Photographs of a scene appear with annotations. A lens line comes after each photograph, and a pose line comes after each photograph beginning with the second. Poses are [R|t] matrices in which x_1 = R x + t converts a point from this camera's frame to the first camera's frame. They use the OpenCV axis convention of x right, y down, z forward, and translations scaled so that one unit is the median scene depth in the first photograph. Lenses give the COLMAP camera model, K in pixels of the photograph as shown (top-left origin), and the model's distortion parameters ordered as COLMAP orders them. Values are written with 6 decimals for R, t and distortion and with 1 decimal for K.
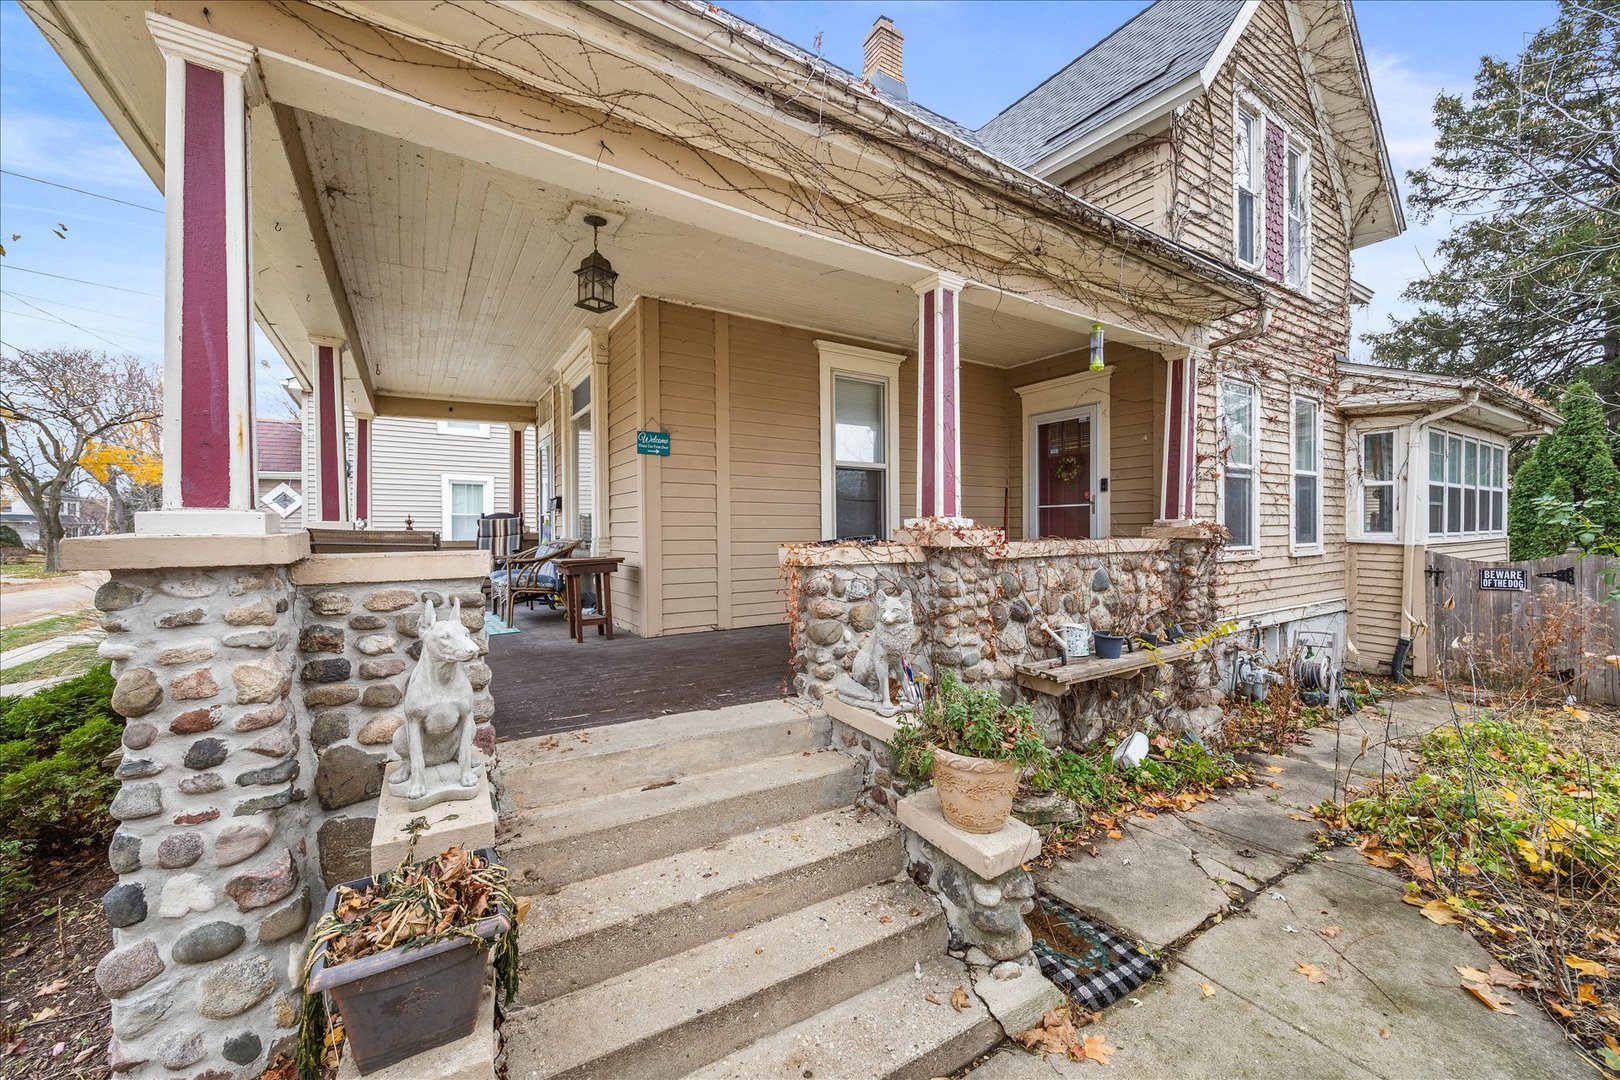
lens RADIAL K [[617.9, 0, 808.1], [0, 617.9, 539.7], [0, 0, 1]] dist [-0.001148, -0.000027]
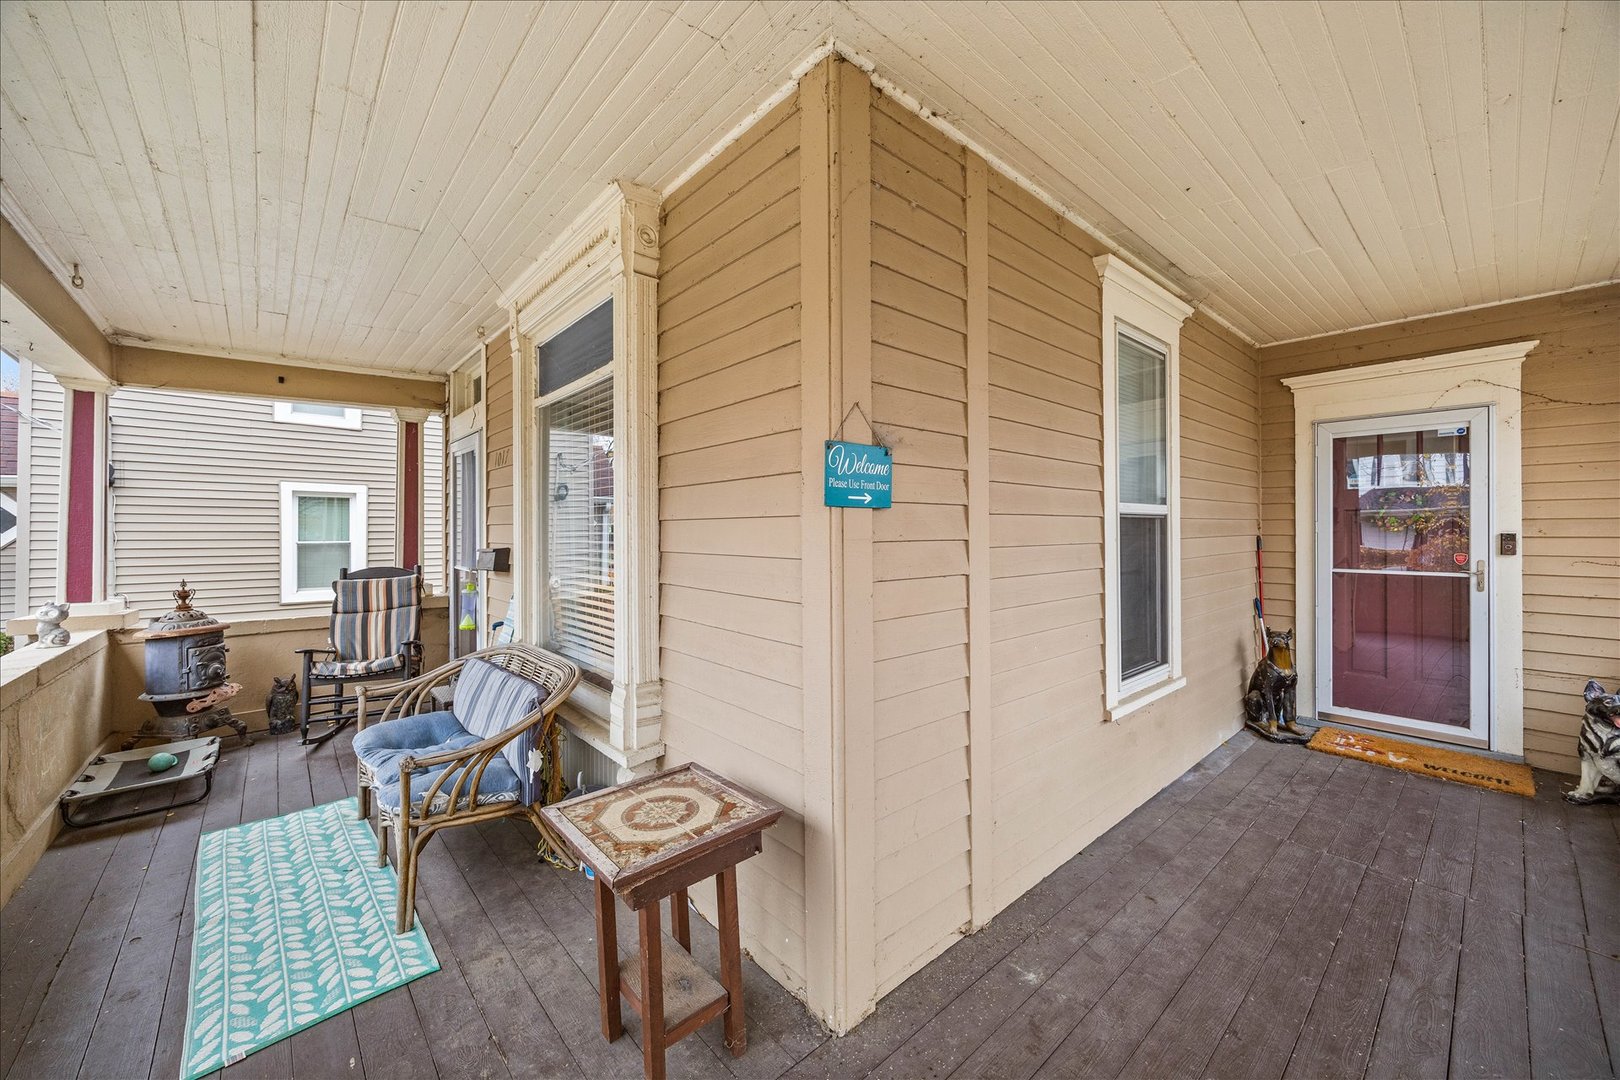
lens RADIAL K [[617.9, 0, 814.6], [0, 617.9, 530.2], [0, 0, 1]] dist [-0.001148, -0.000027]
pose [[0.987928, 0.001235, 0.154906, -0.212093], [0.000582, 0.999932, -0.011685, -0.077128], [-0.154910, 0.011634, 0.987860, 0.419889]]
